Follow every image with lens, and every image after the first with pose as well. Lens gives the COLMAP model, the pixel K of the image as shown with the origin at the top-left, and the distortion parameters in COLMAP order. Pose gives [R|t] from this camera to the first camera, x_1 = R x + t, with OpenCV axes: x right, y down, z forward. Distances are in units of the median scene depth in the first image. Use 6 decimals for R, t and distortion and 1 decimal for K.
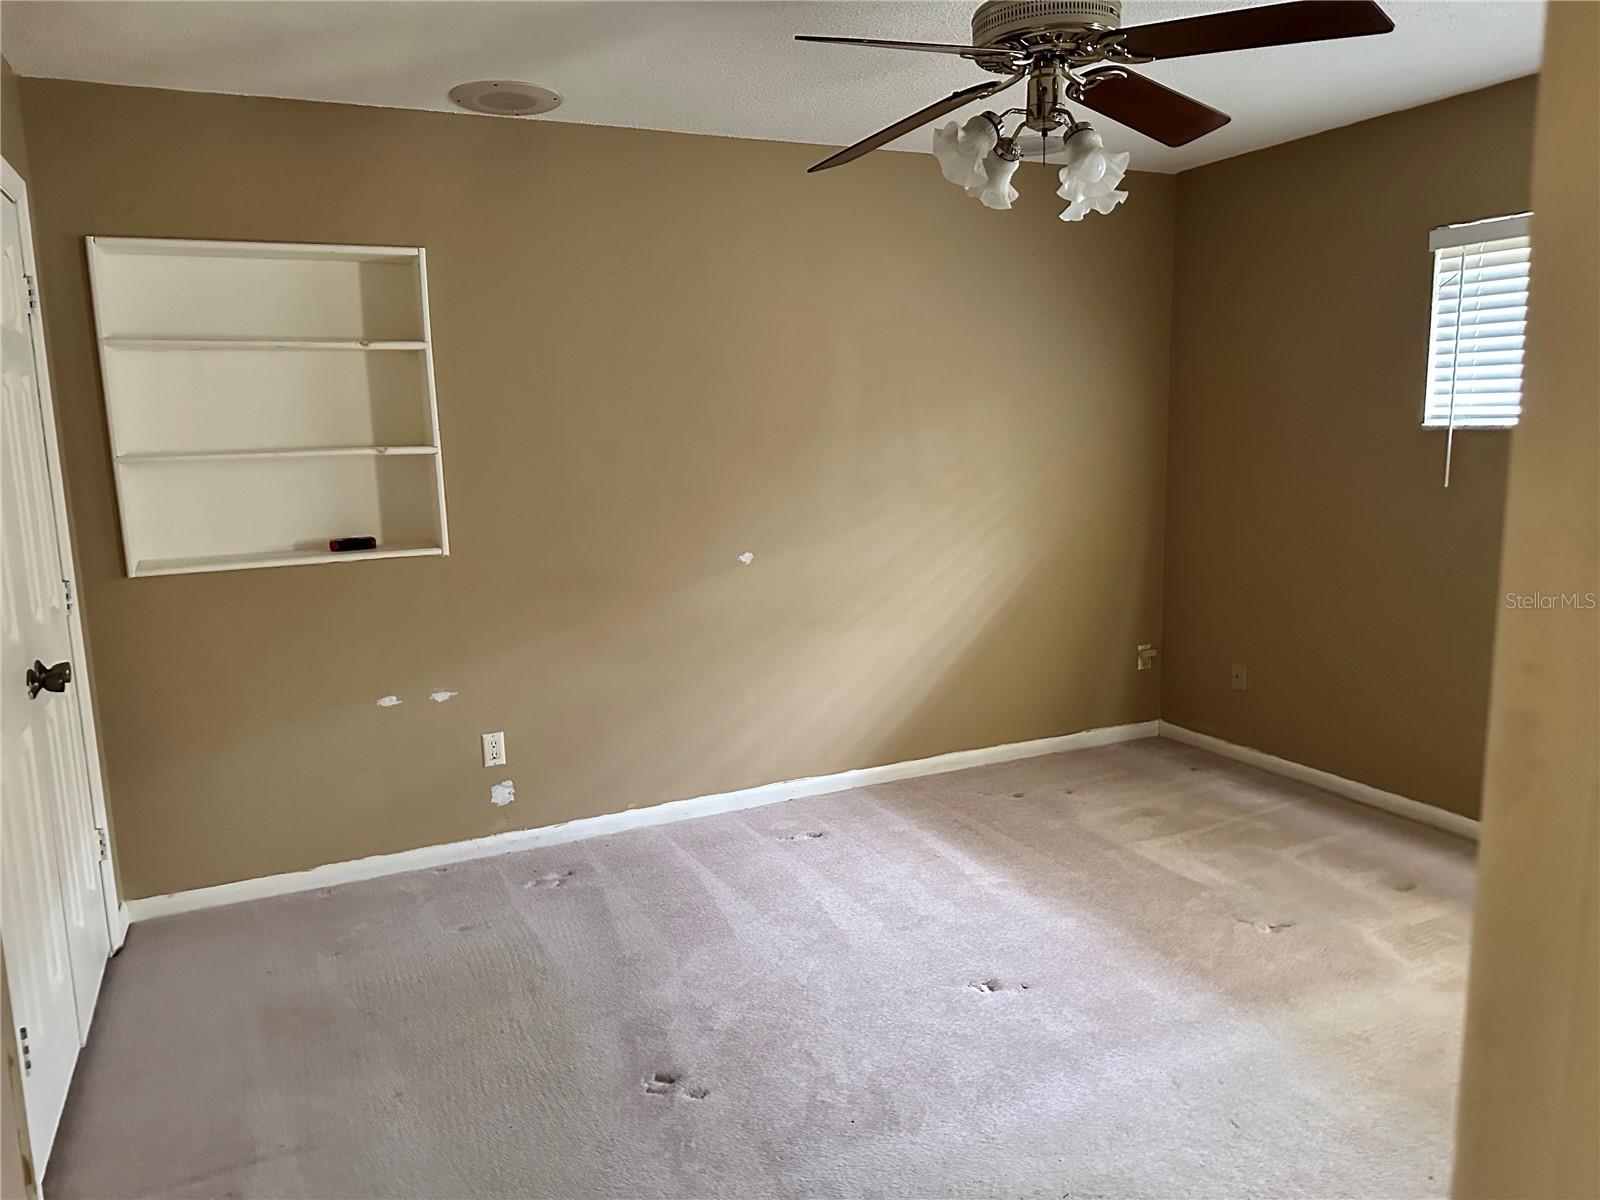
lens RADIAL K [[1116.8, 0, 804.5], [0, 1116.8, 585.2], [0, 0, 1]] dist [0.080532, -0.106405]
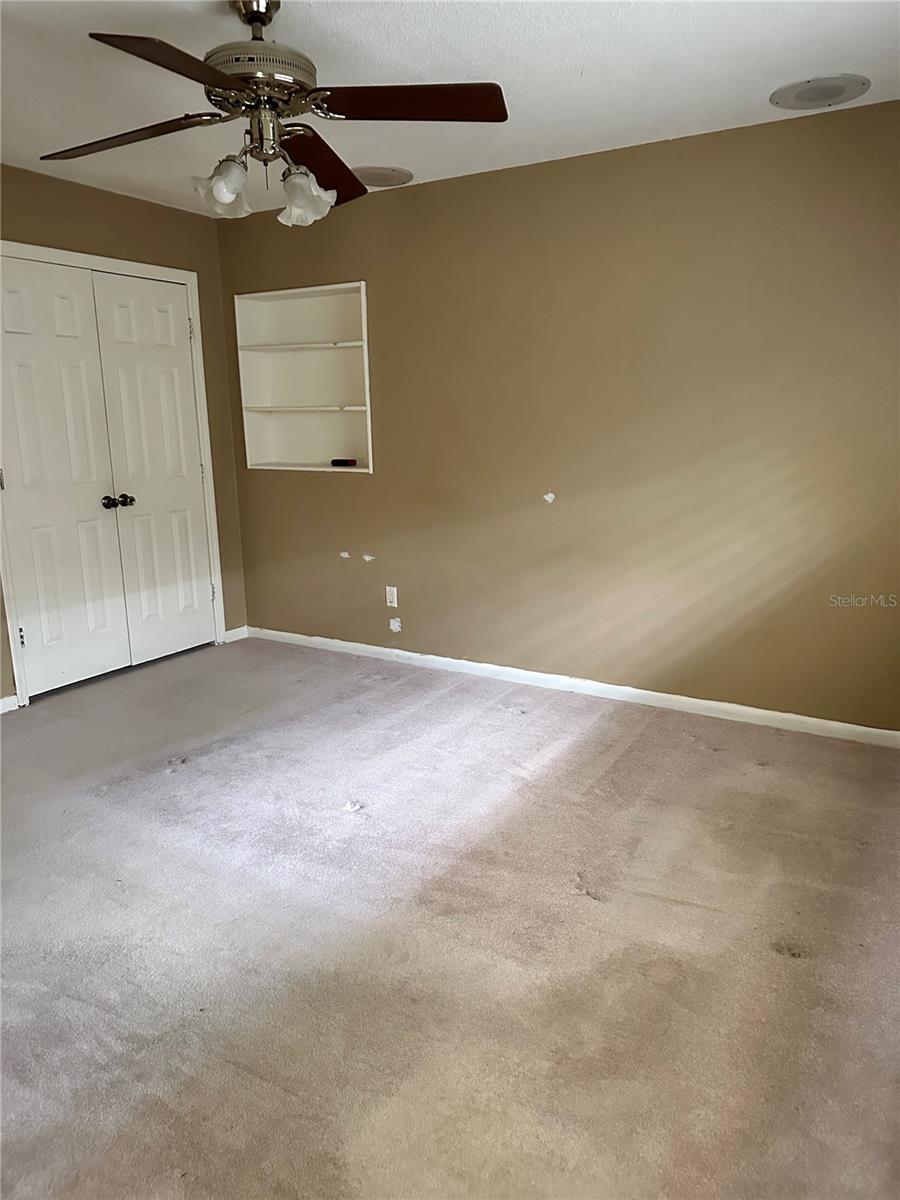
lens RADIAL K [[837.6, 0, 451.9], [0, 837.6, 606.9], [0, 0, 1]] dist [0.080532, -0.106405]
pose [[0.553241, 0.206593, -0.806997, 0.782505], [-0.124632, 0.978383, 0.165027, -0.052974], [0.823645, 0.009278, 0.567030, 0.397453]]
